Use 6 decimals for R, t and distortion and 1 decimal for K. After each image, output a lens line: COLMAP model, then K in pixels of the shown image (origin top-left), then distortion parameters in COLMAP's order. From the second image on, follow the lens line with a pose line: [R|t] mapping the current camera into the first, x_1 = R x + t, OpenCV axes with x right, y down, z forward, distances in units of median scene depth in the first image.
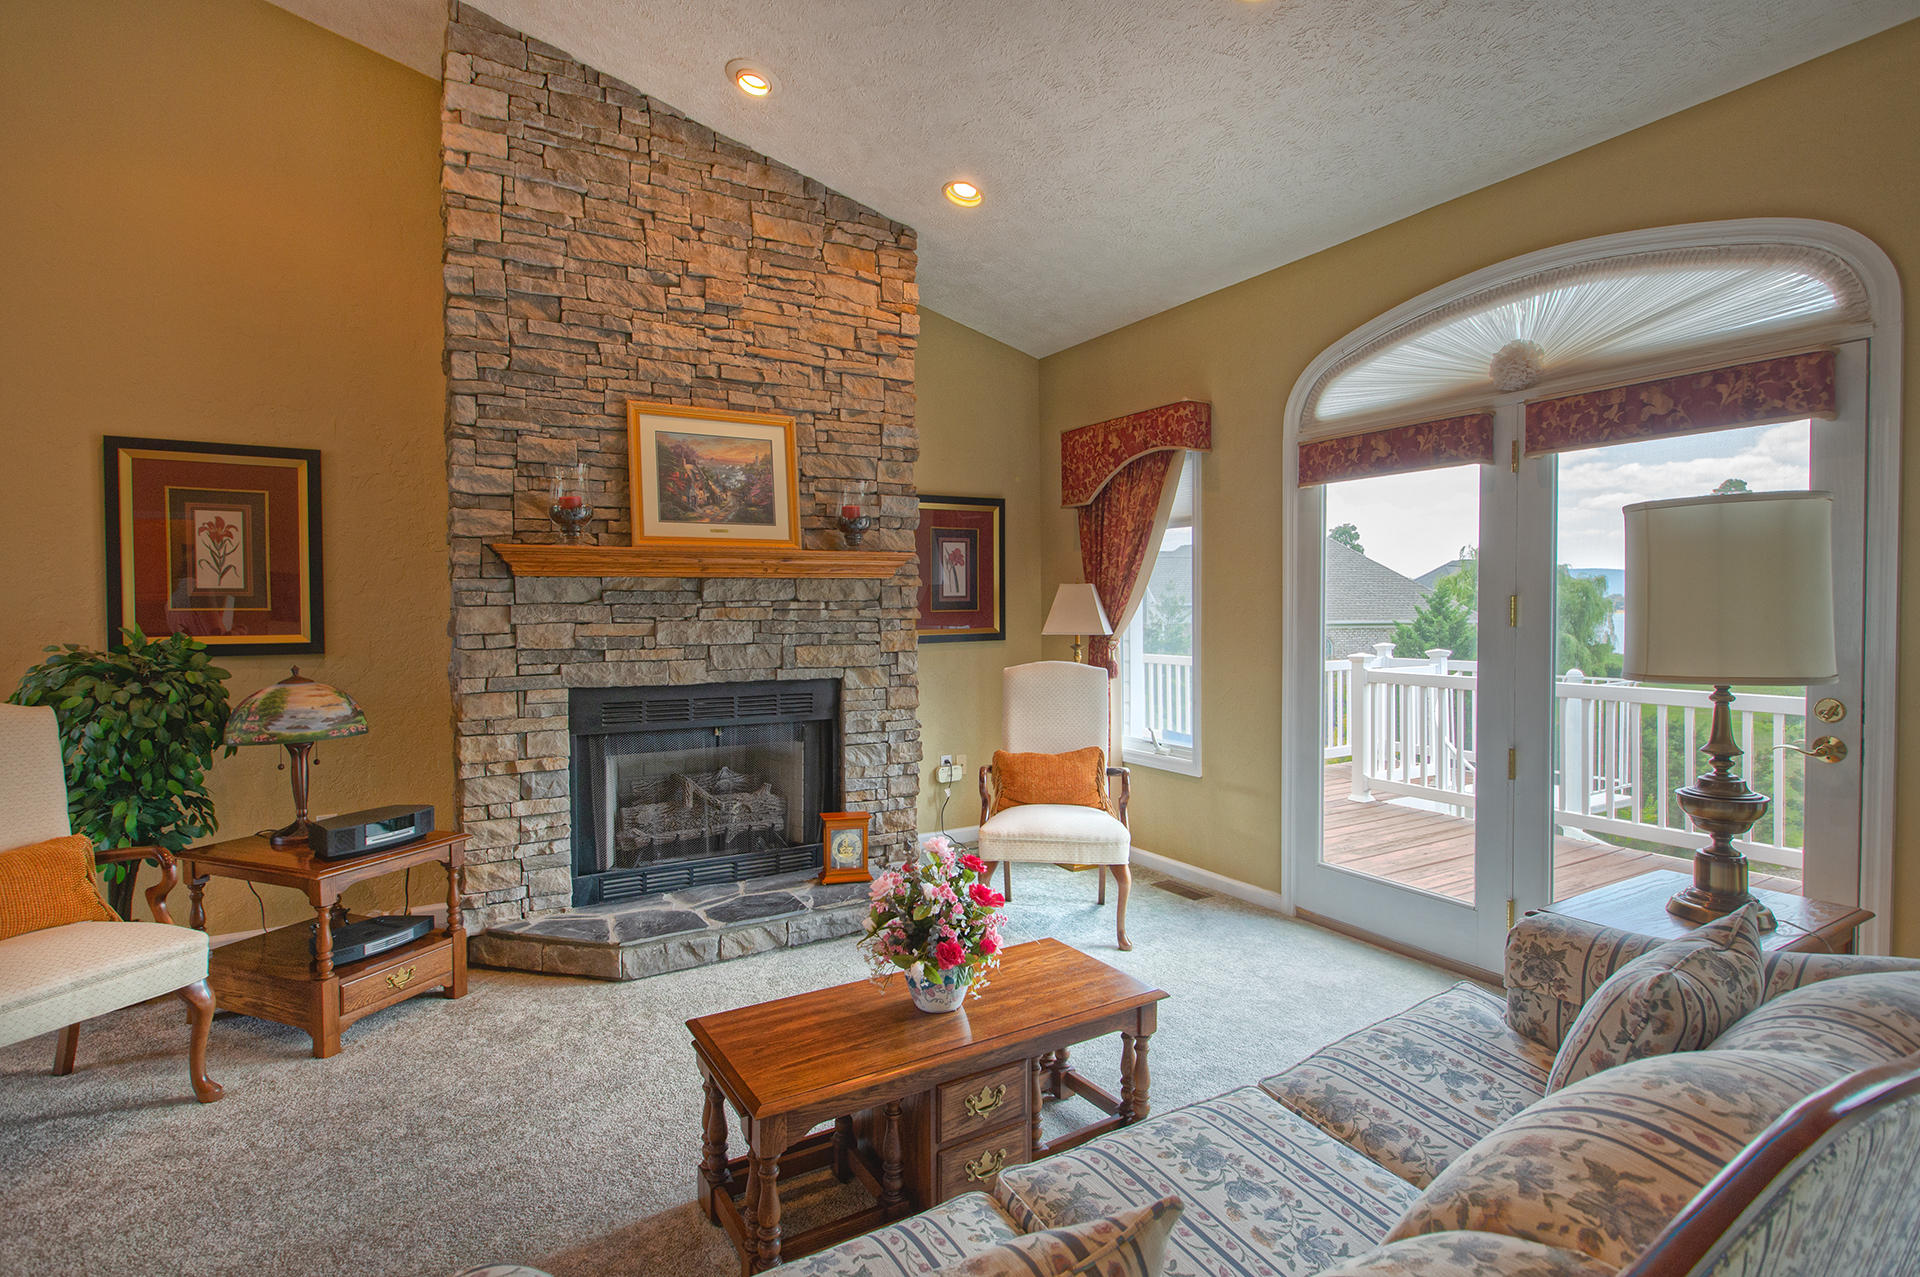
lens RADIAL K [[929.0, 0, 966.1], [0, 929.0, 625.6], [0, 0, 1]] dist [-0.000007, -0.001290]
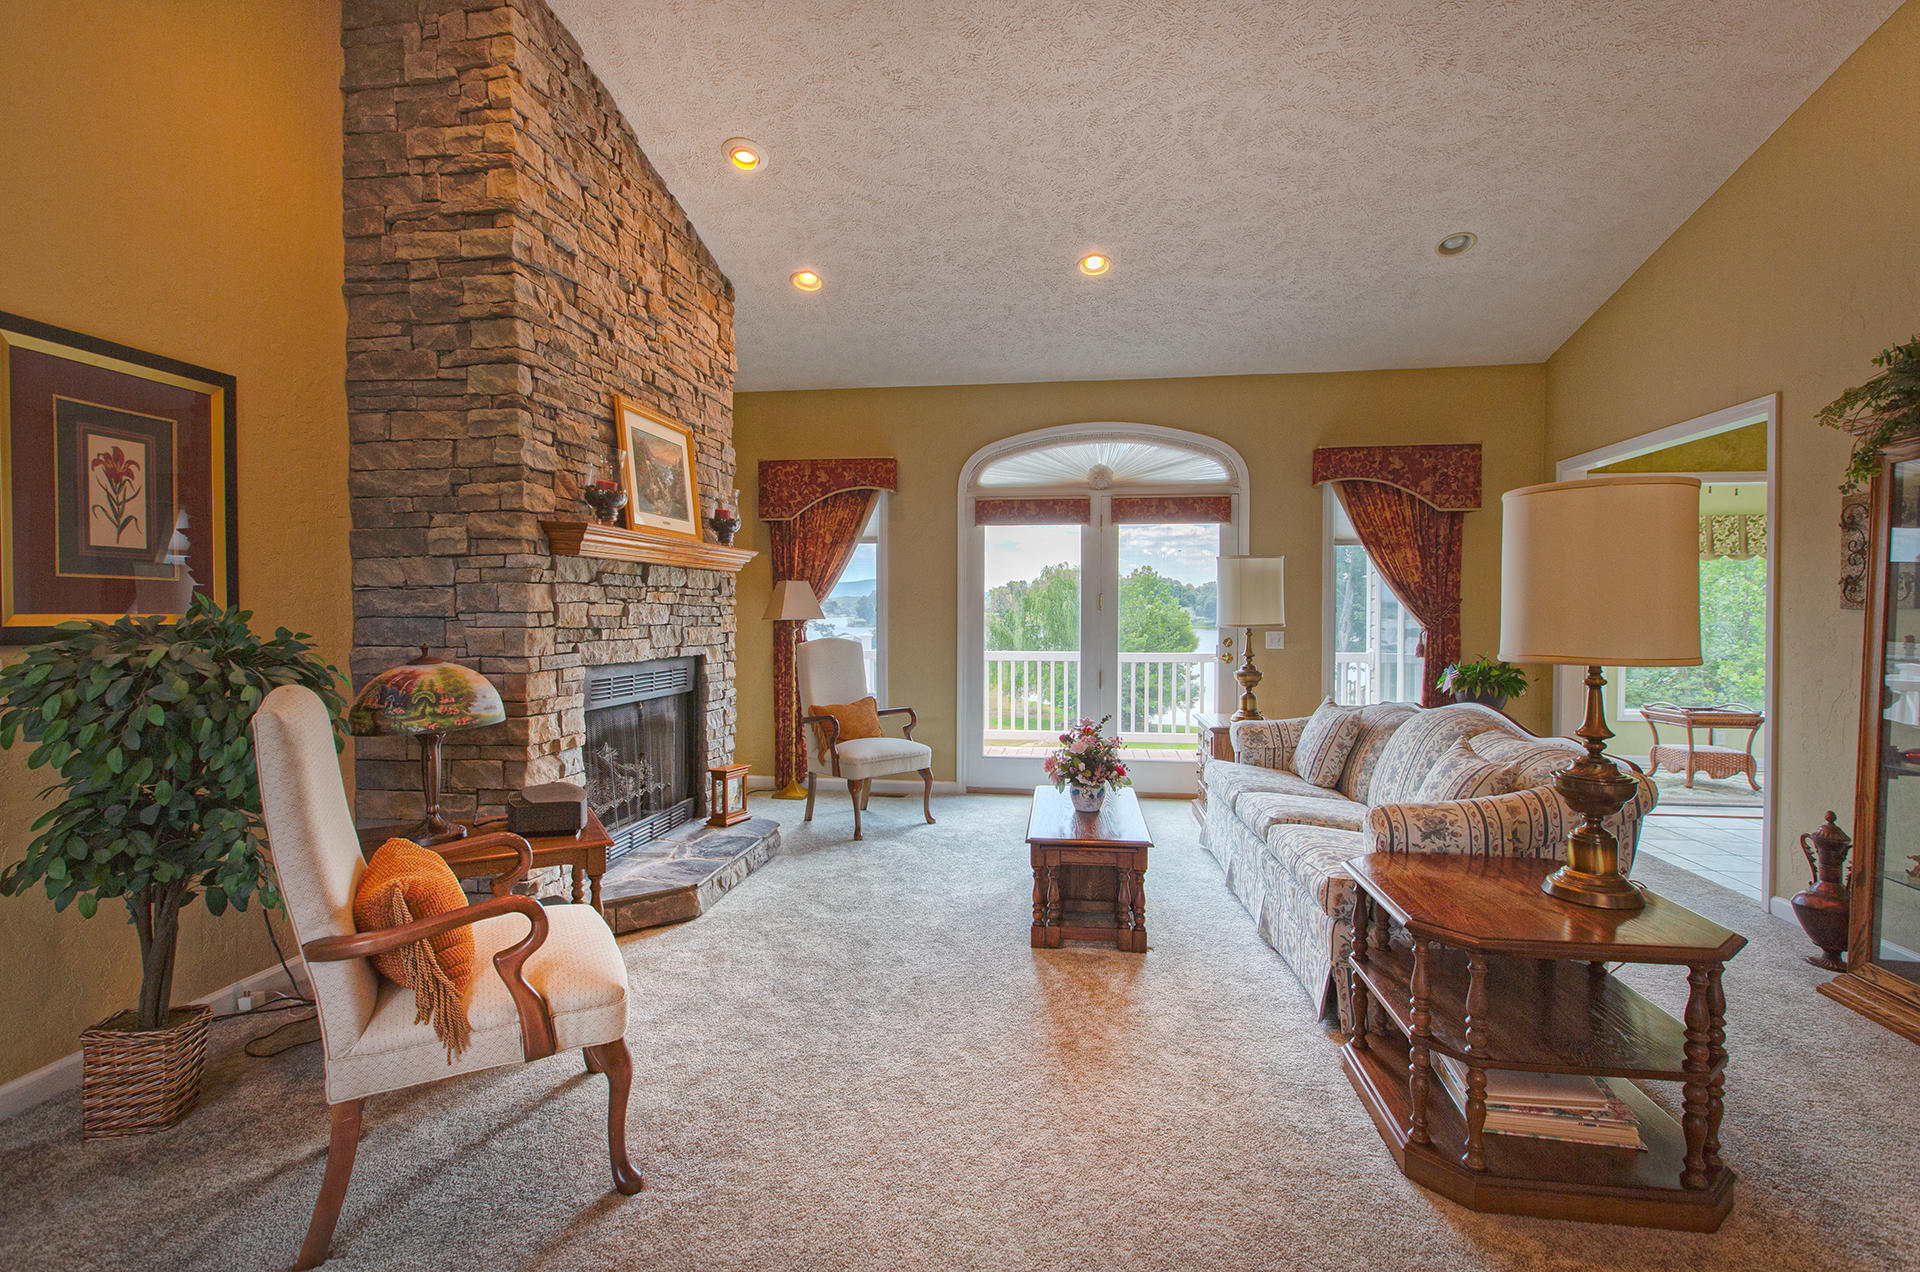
lens RADIAL K [[890.3, 0, 931.6], [0, 890.3, 626.0], [0, 0, 1]] dist [0.000949, -0.001040]
pose [[0.628405, -0.006734, 0.777857, -0.943858], [0.012973, 0.999914, -0.001824, 0.029692], [-0.777778, 0.011237, 0.628438, 0.082432]]
